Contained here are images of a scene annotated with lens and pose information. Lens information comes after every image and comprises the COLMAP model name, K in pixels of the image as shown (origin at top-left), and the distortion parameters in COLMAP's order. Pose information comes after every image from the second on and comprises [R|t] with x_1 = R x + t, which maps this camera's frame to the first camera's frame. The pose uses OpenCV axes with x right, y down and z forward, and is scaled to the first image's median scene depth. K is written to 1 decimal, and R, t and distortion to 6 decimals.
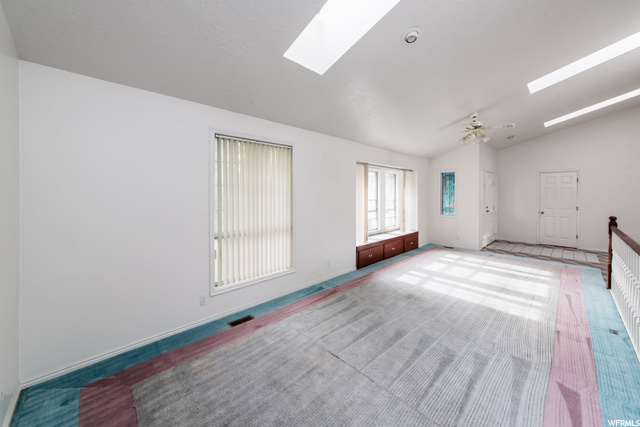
lens RADIAL K [[239.5, 0, 327.1], [0, 239.5, 193.7], [0, 0, 1]] dist [0.001310, -0.000425]
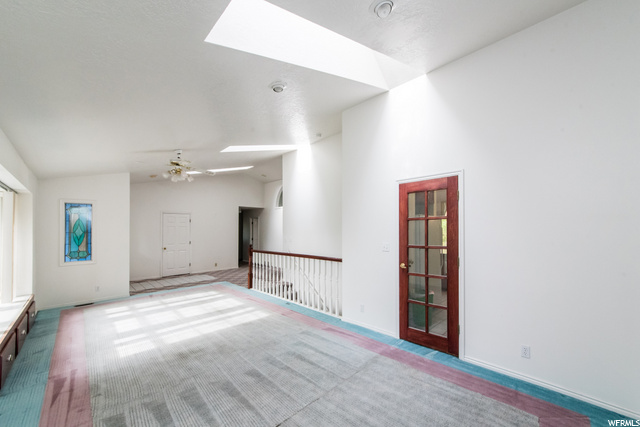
lens RADIAL K [[239.5, 0, 327.9], [0, 239.5, 228.6], [0, 0, 1]] dist [0.001310, -0.000425]
pose [[-0.006717, 0.004487, 0.999967, -0.515031], [0.011441, 0.999925, -0.004410, 0.002907], [-0.999912, 0.011411, -0.006768, 0.535739]]
